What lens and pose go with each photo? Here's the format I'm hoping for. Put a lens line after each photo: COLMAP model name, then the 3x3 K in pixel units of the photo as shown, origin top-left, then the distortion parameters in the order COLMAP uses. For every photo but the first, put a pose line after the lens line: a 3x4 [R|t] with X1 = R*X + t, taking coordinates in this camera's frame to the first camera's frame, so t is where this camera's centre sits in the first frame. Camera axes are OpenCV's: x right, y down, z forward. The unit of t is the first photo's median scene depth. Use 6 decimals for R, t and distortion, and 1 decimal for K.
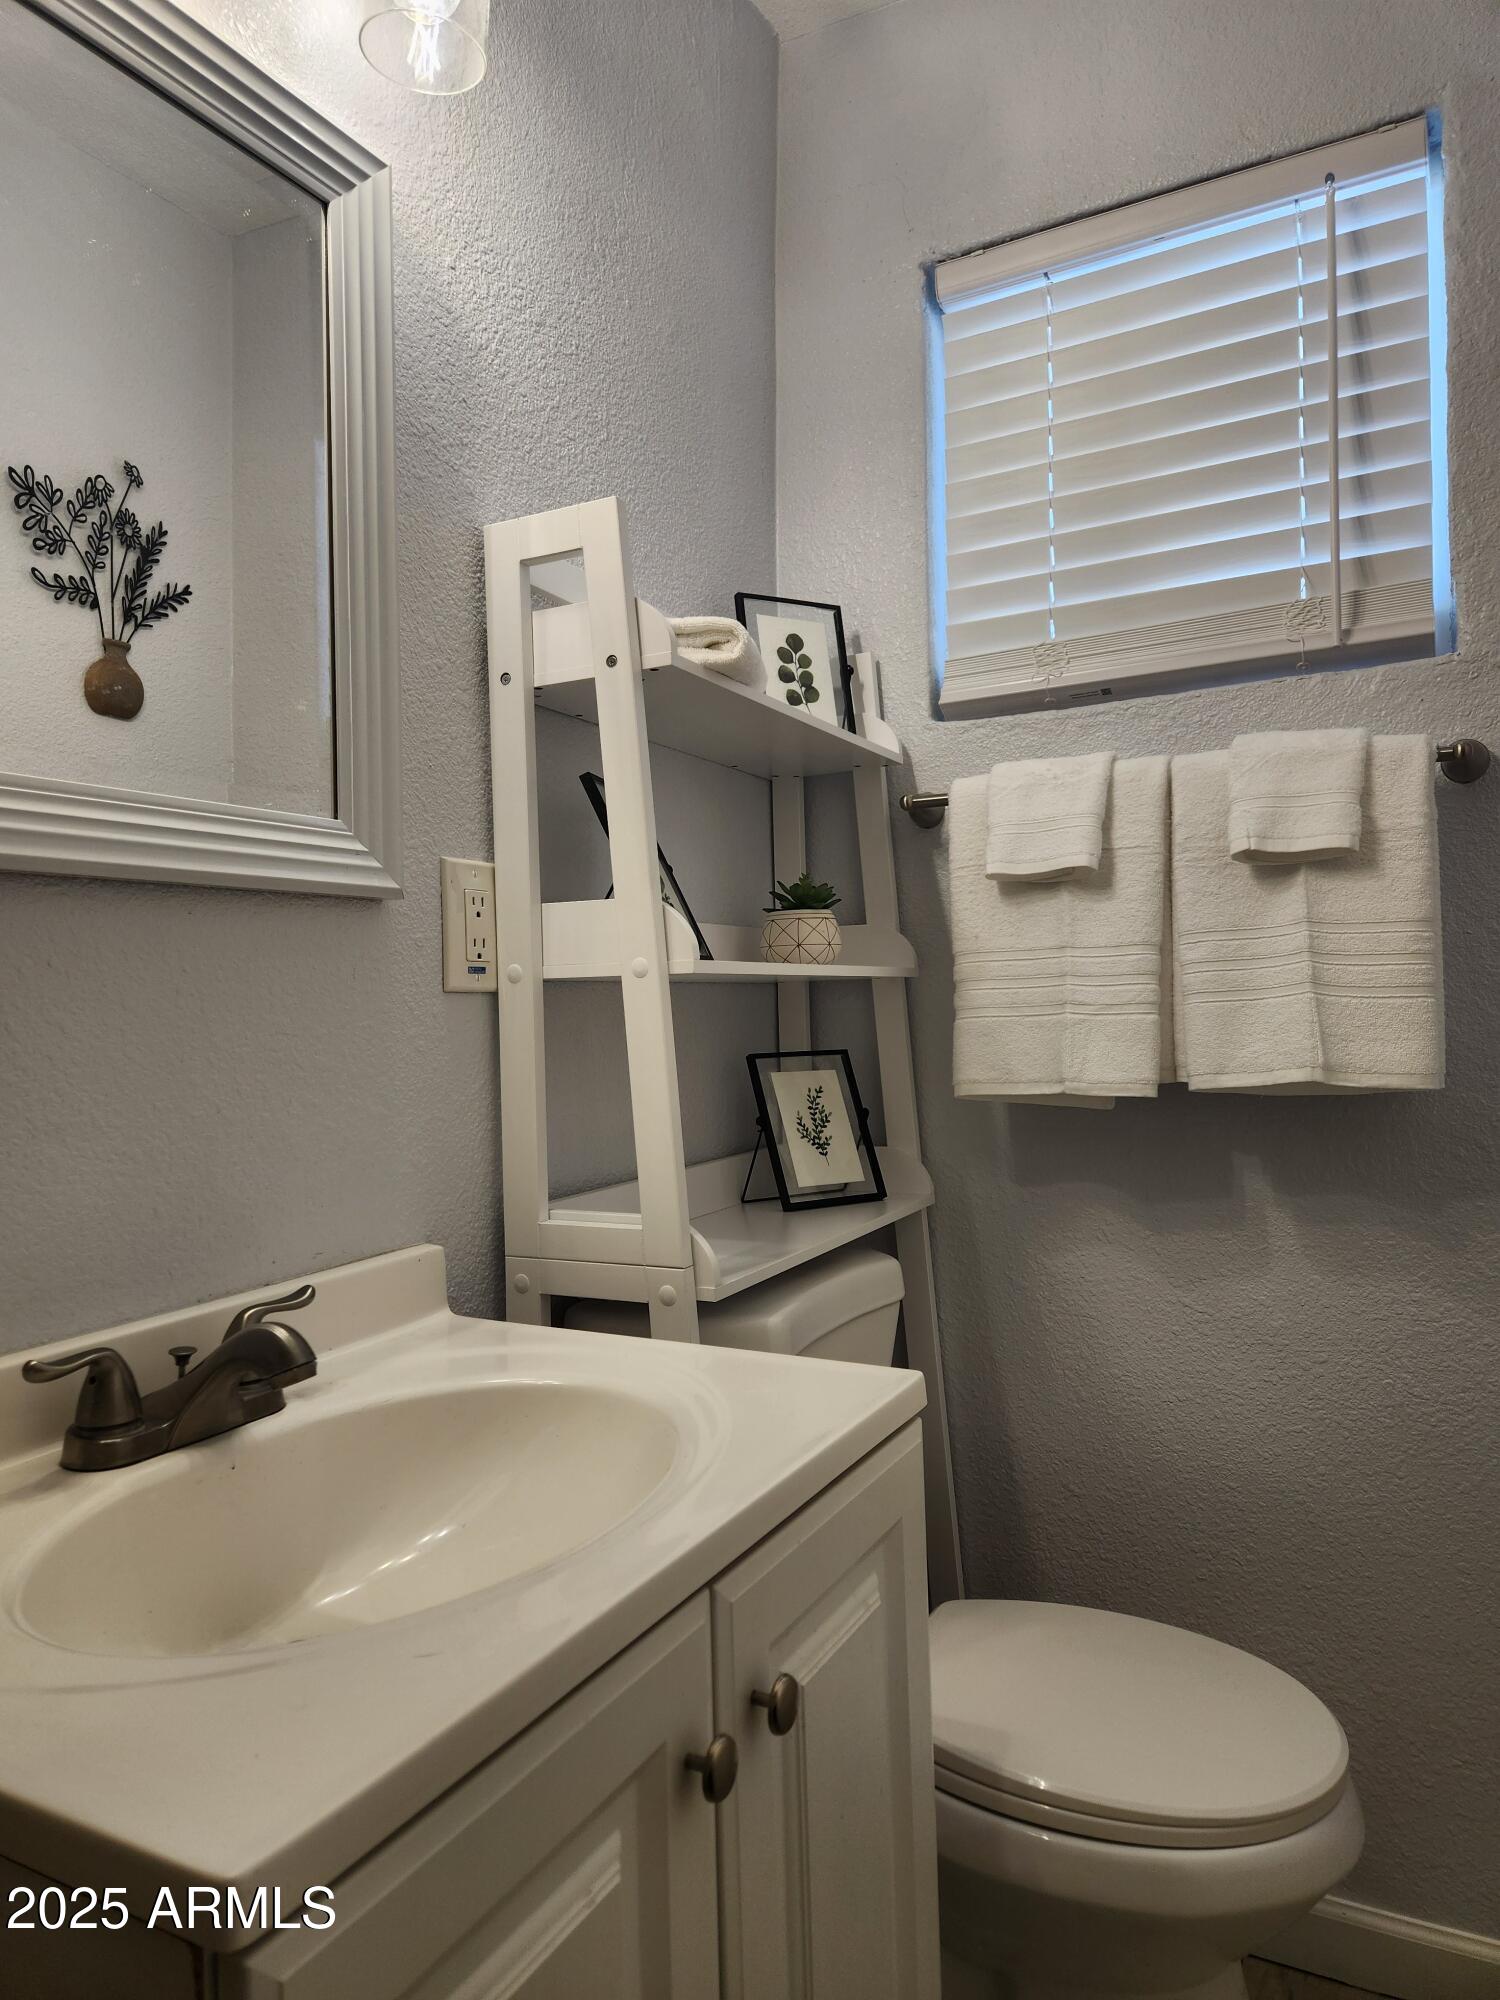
lens RADIAL K [[1336.2, 0, 746.8], [0, 1336.2, 986.5], [0, 0, 1]] dist [0.082641, -0.068423]
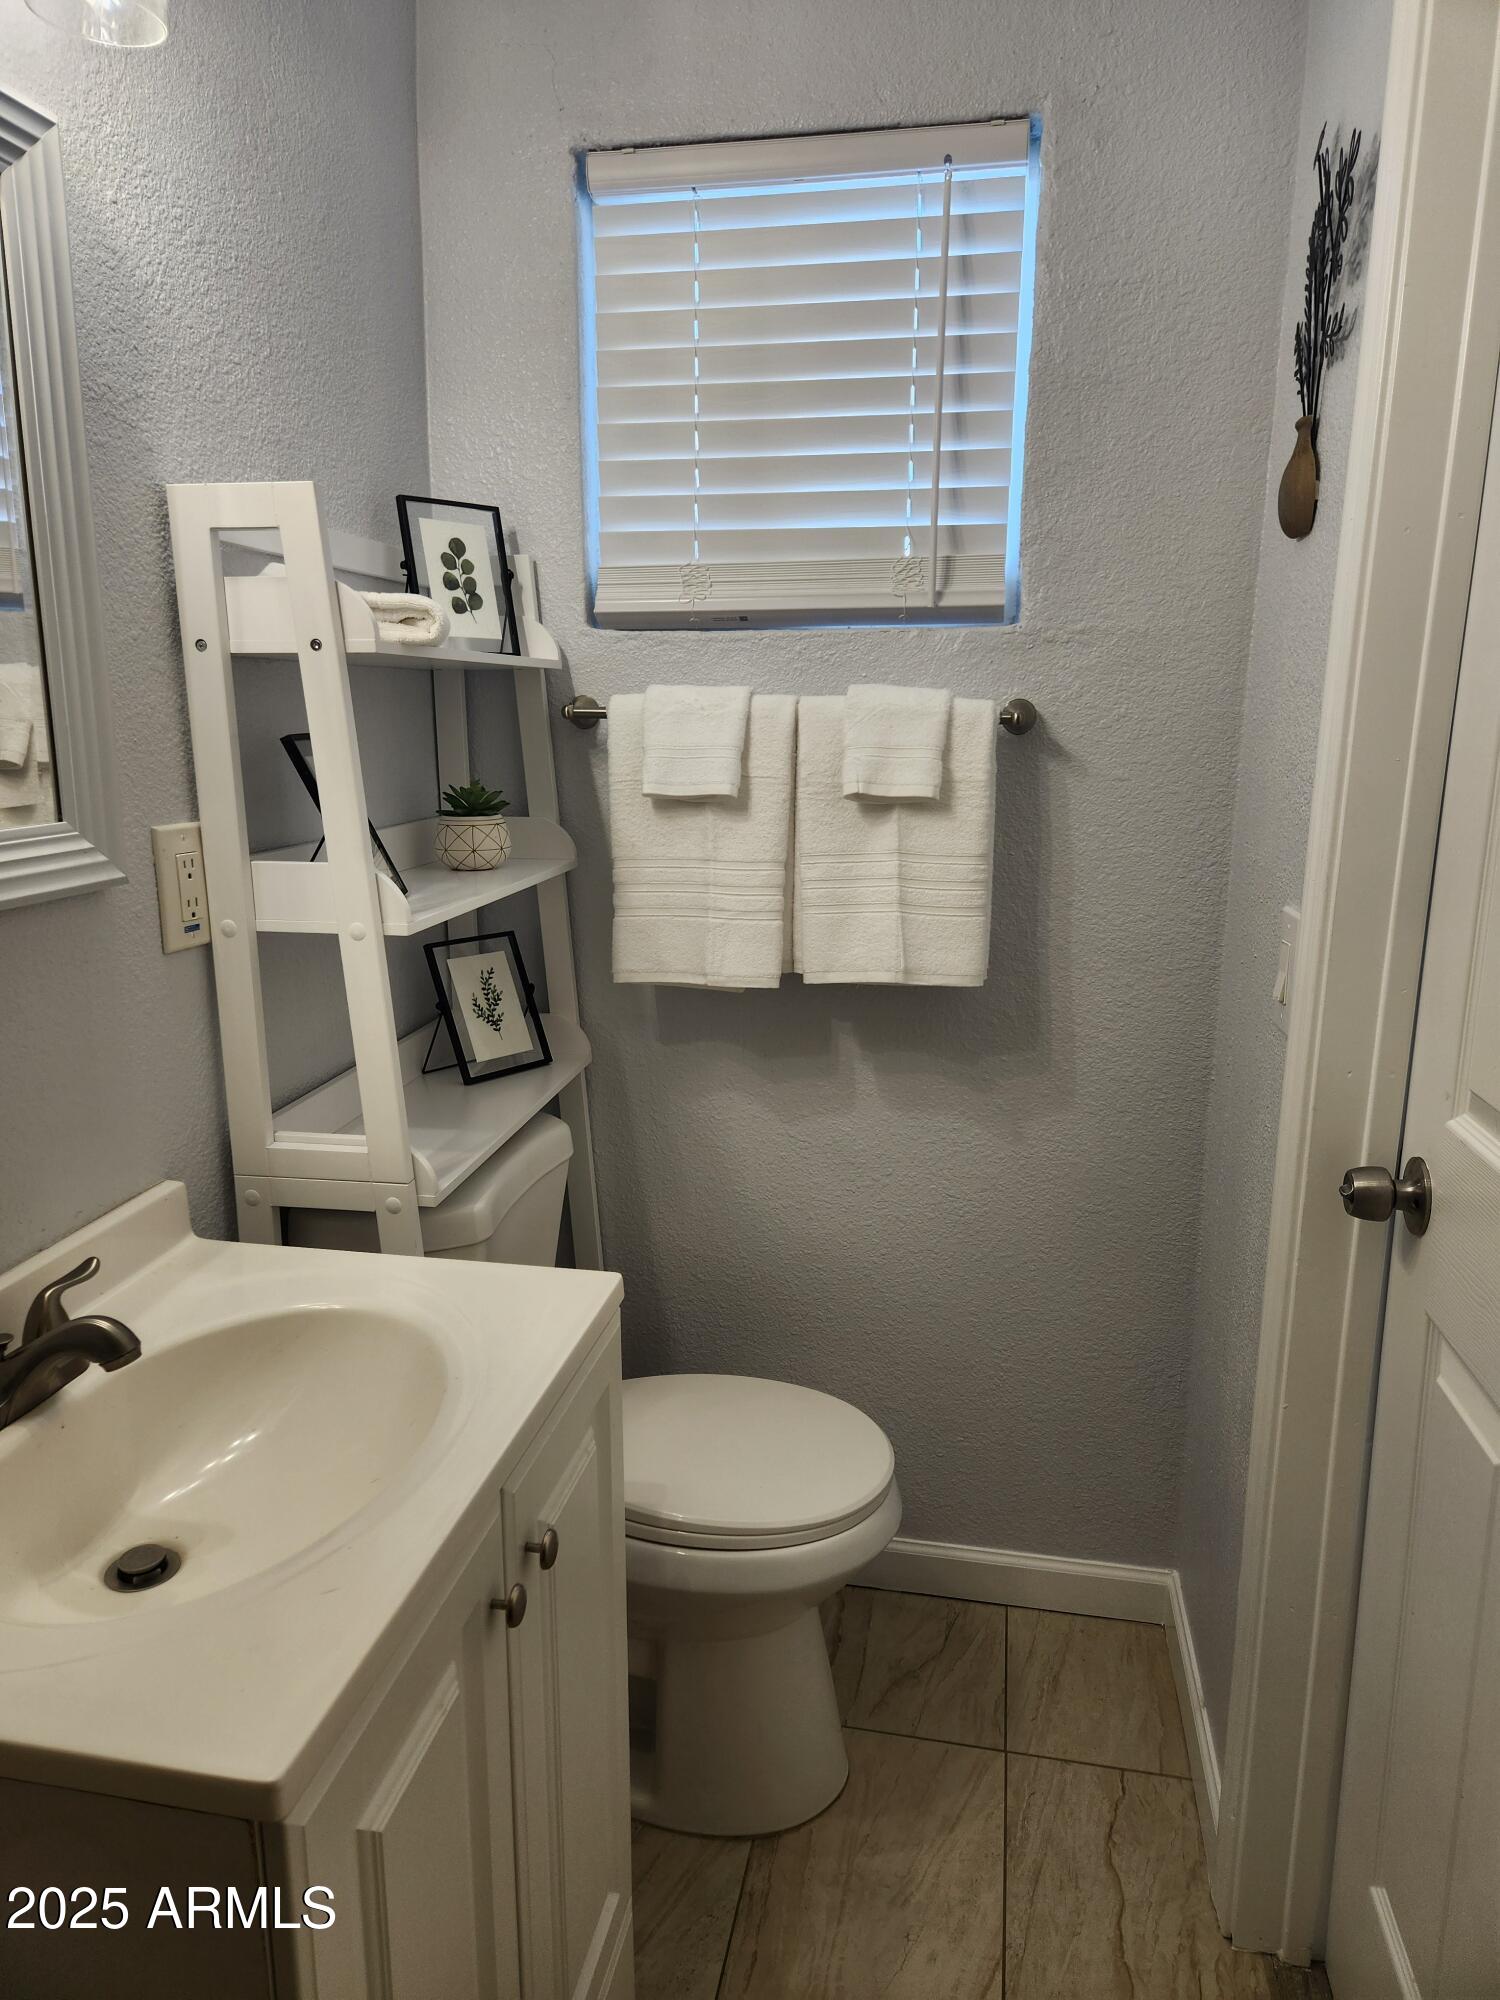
lens RADIAL K [[1338.0, 0, 750.0], [0, 1338.0, 1000.0], [0, 0, 1]] dist [0.086295, -0.072031]
pose [[0.954127, -0.039888, 0.296735, -0.082865], [-0.027825, 0.974983, 0.220529, -0.173479], [-0.298108, -0.218669, 0.929148, -0.128918]]
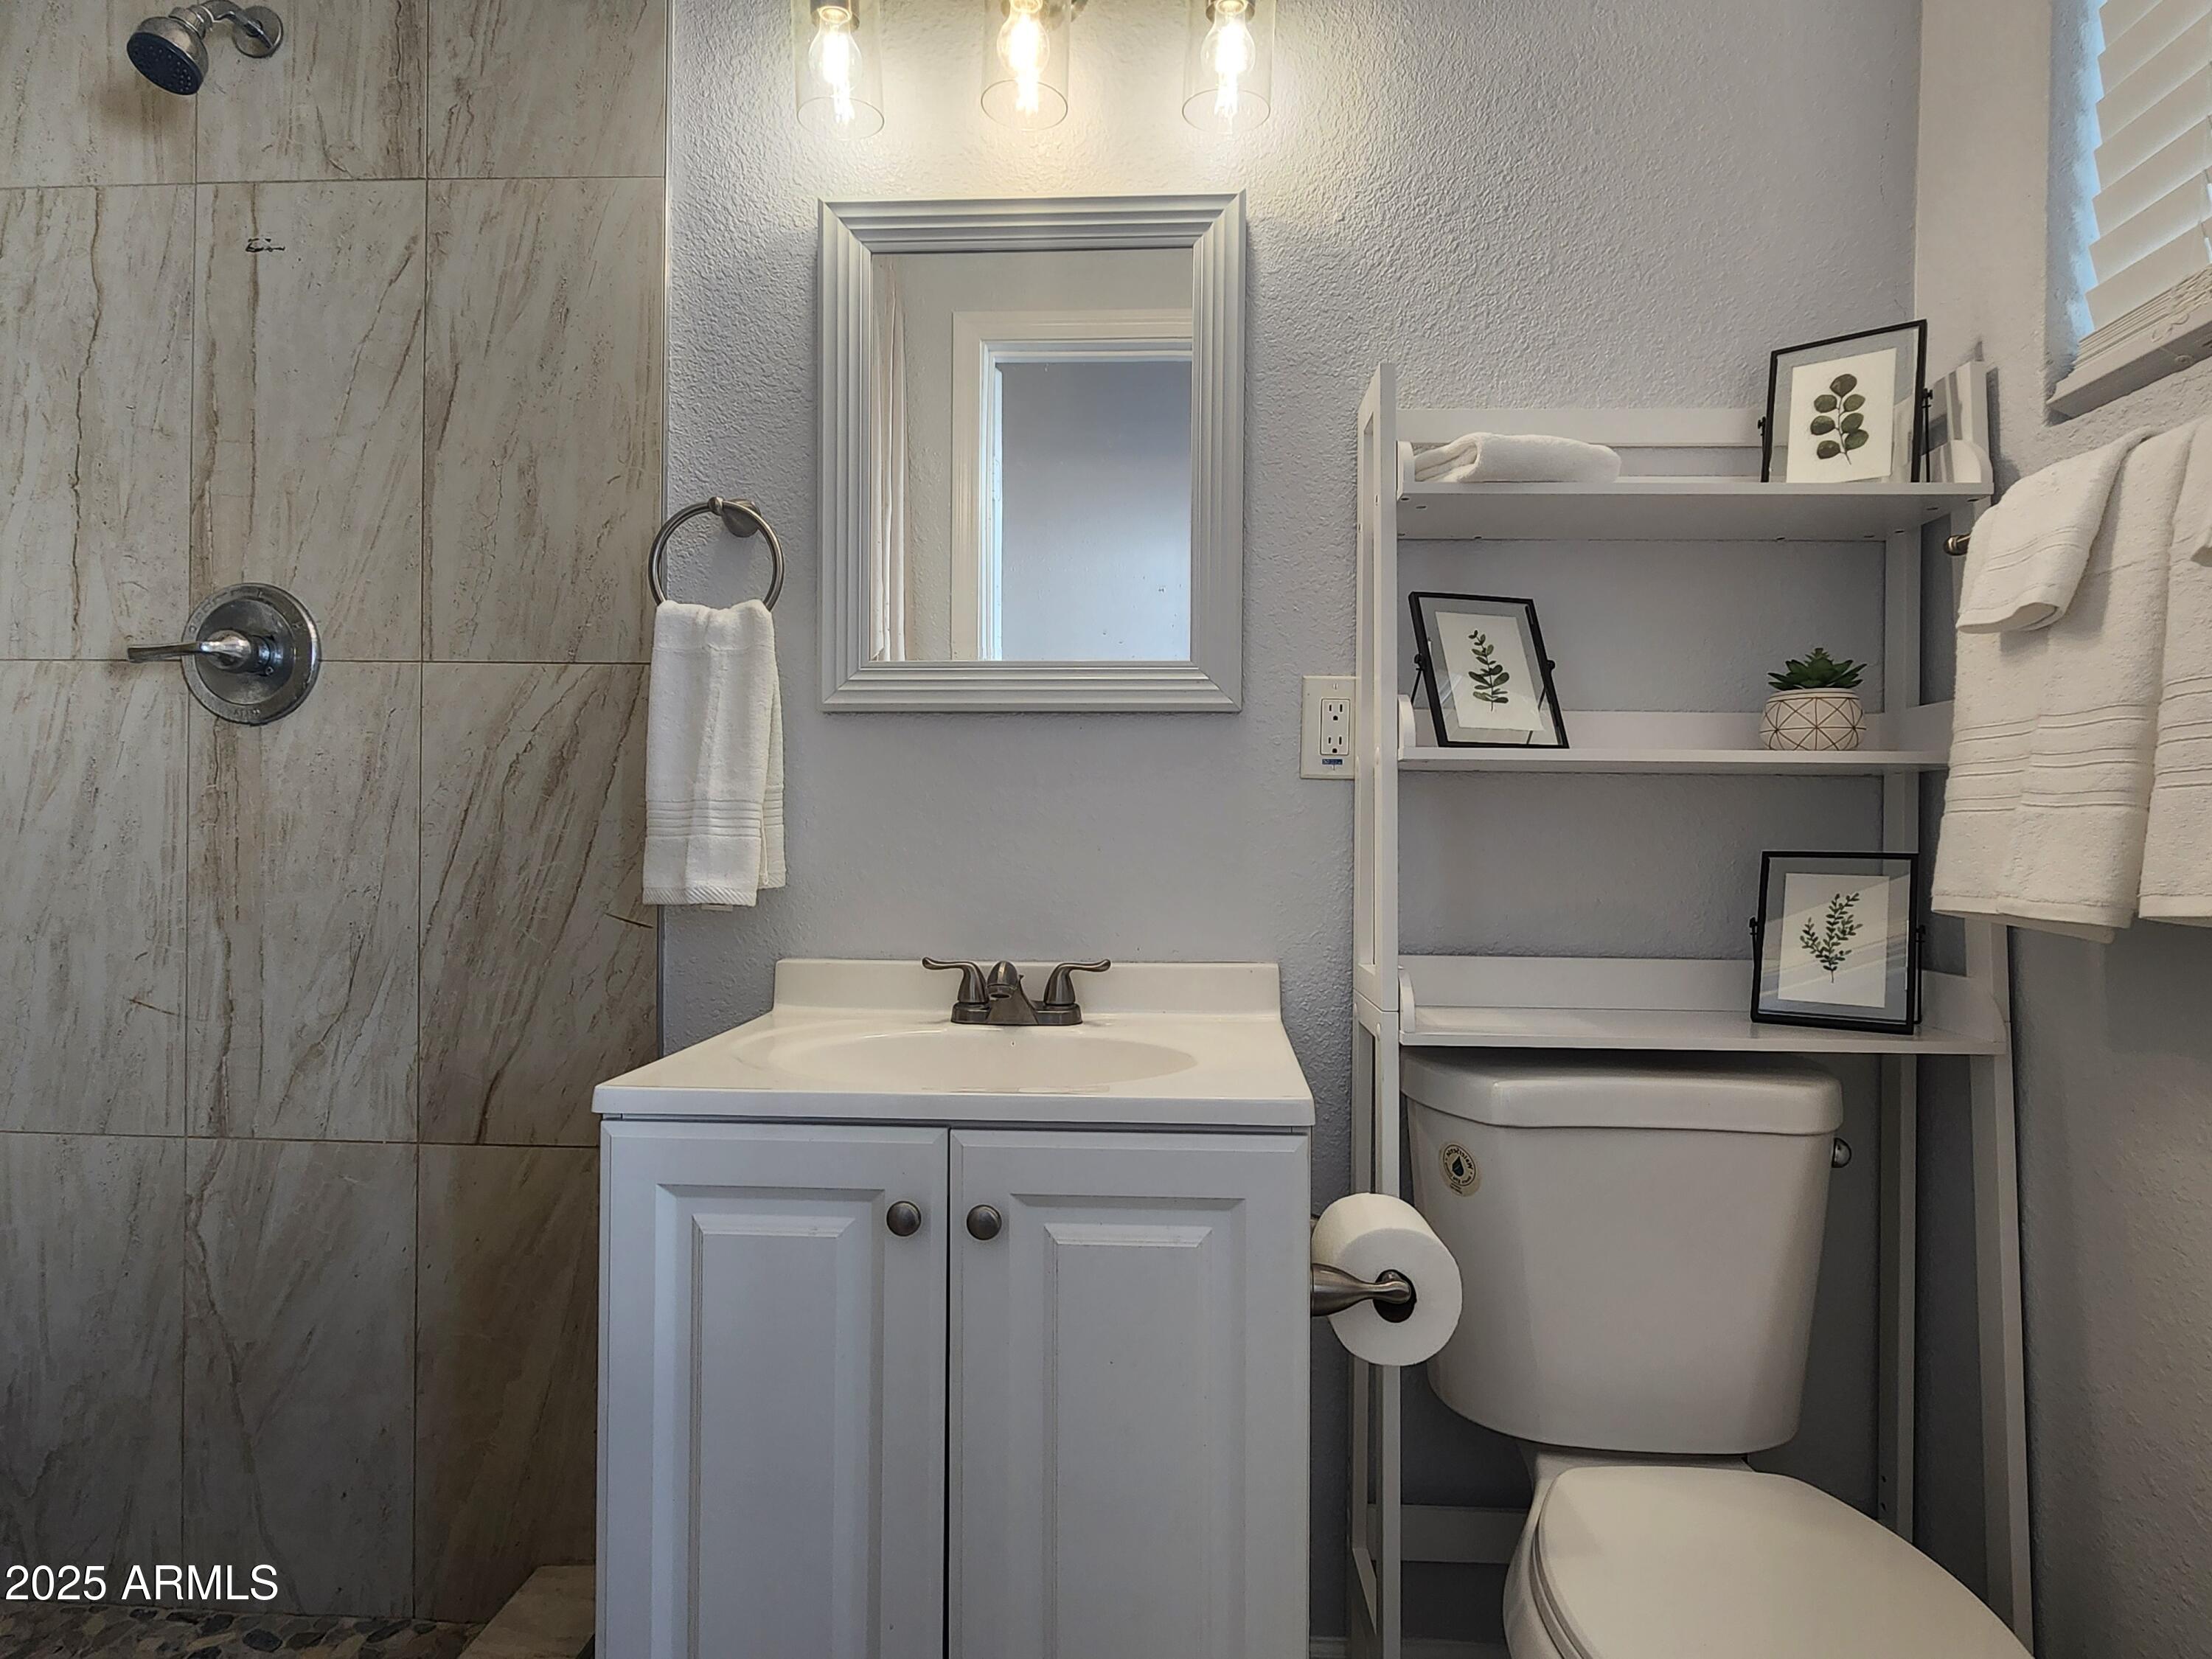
lens RADIAL K [[1226.7, 0, 1126.0], [0, 1226.7, 832.5], [0, 0, 1]] dist [0.001818, 0.001125]
pose [[0.420050, 0.027253, -0.907092, 0.652837], [-0.010405, 0.999628, 0.025215, 0.023187], [0.907441, -0.001153, 0.420177, 0.273095]]
